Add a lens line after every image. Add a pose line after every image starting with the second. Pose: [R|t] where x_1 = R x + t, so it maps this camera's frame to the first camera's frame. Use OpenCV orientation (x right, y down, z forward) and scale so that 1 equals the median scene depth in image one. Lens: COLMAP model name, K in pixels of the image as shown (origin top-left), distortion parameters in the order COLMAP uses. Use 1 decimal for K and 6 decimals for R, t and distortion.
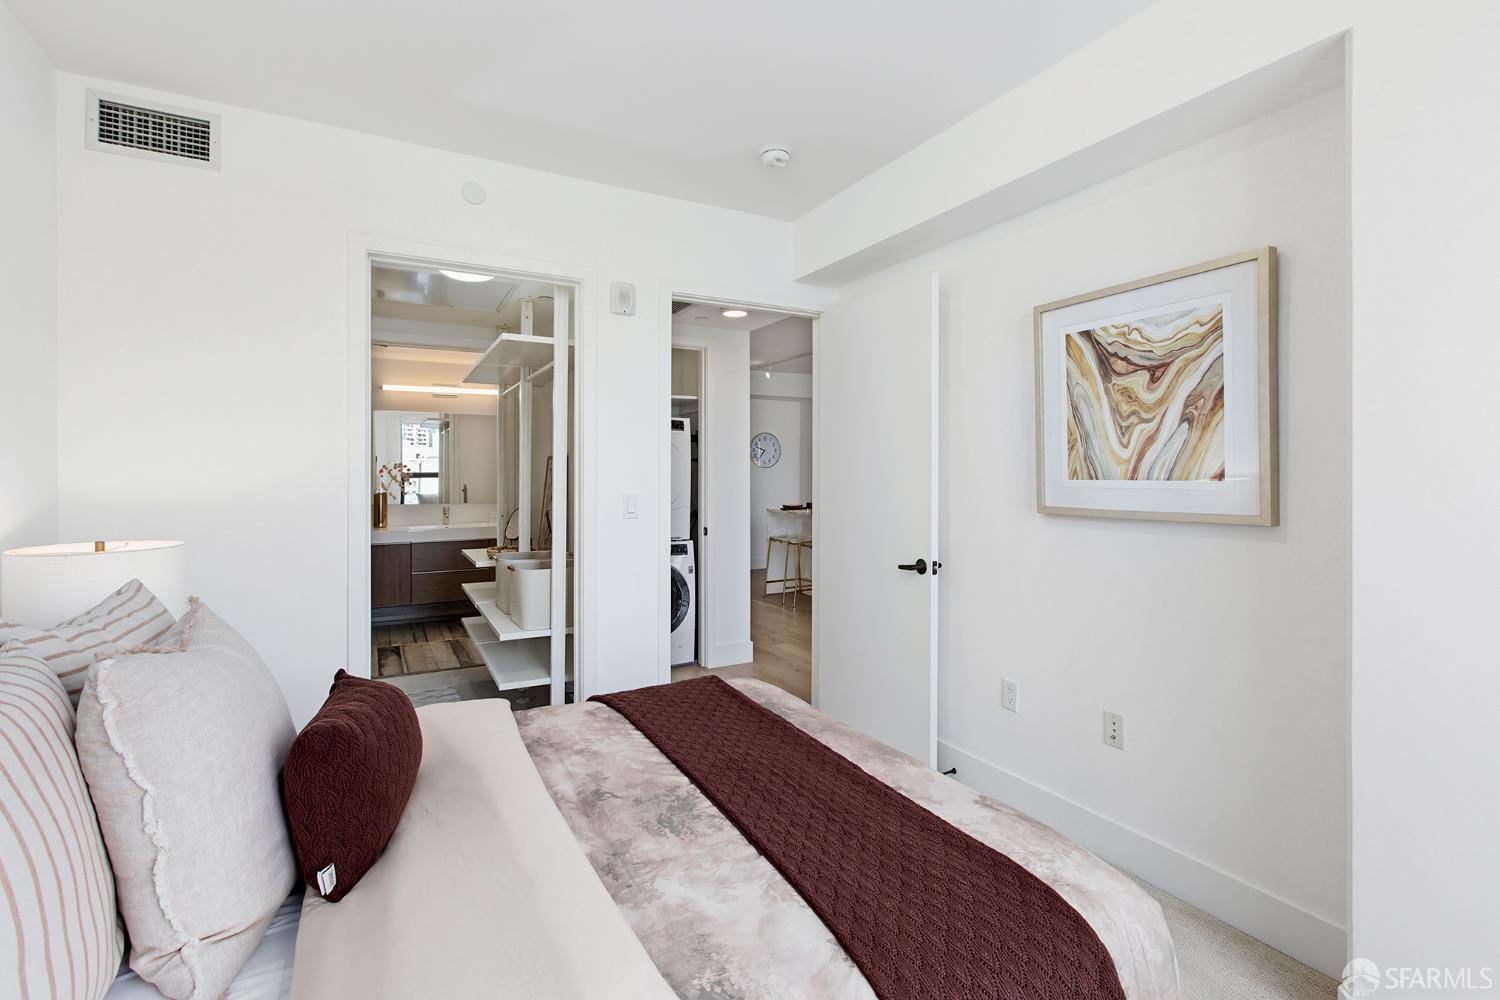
lens RADIAL K [[694.9, 0, 753.9], [0, 694.9, 491.8], [0, 0, 1]] dist [-0.003662, -0.001369]
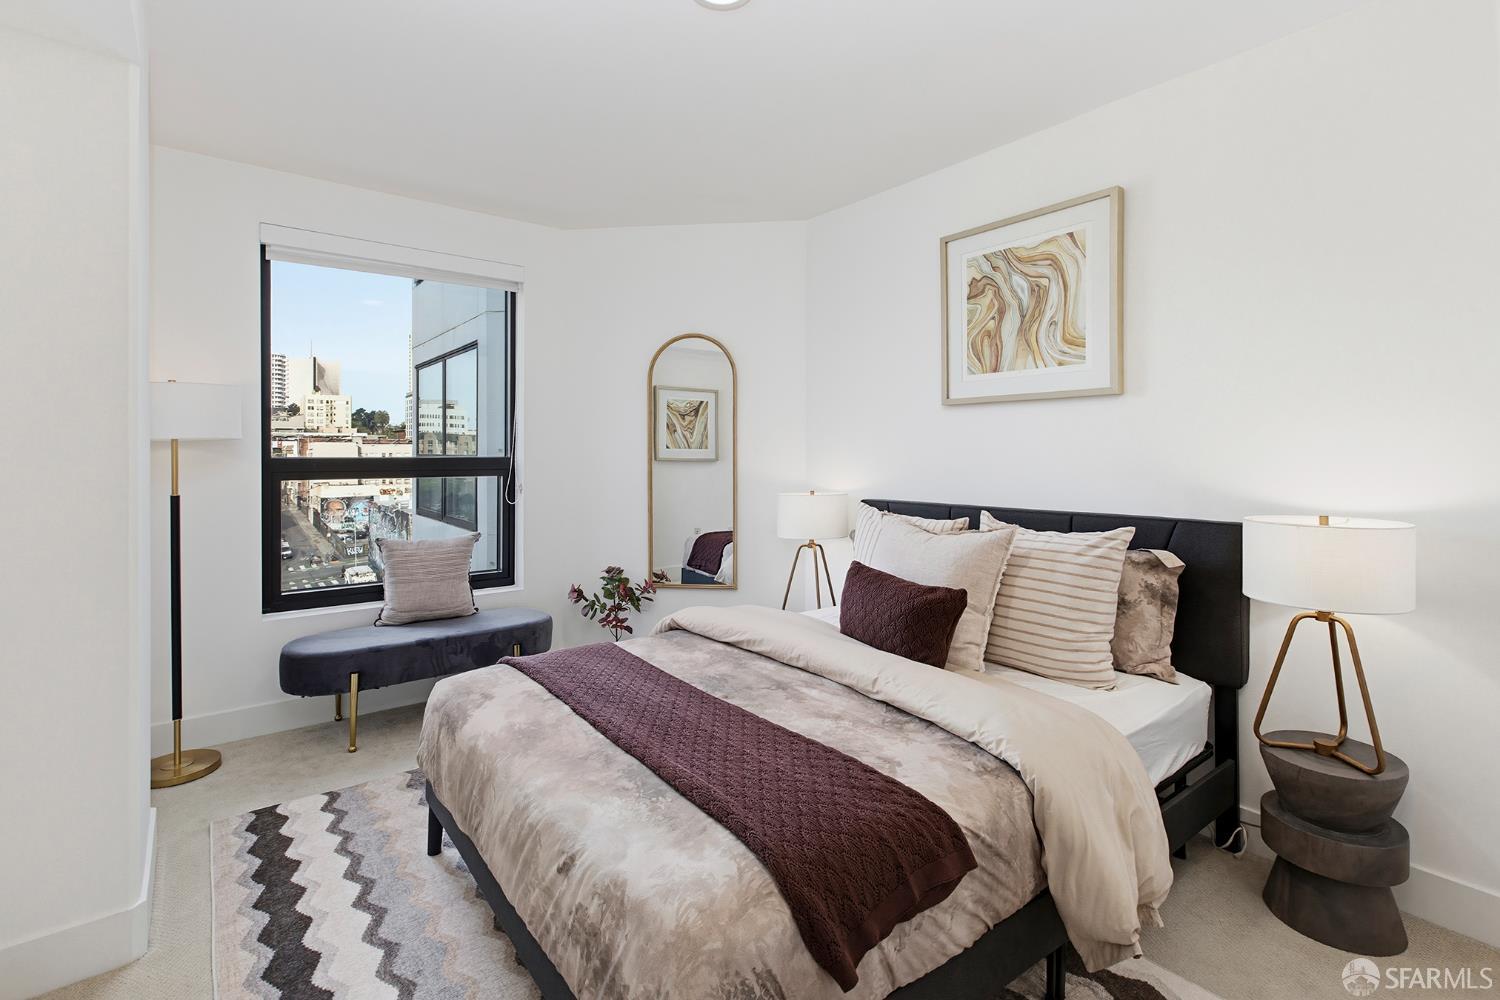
lens RADIAL K [[694.9, 0, 746.3], [0, 694.9, 449.0], [0, 0, 1]] dist [-0.003662, -0.001369]
pose [[-0.987215, -0.002531, -0.159373, 0.047152], [-0.006557, 0.999672, 0.024740, -0.047248], [0.159258, 0.025468, -0.986908, 1.947119]]
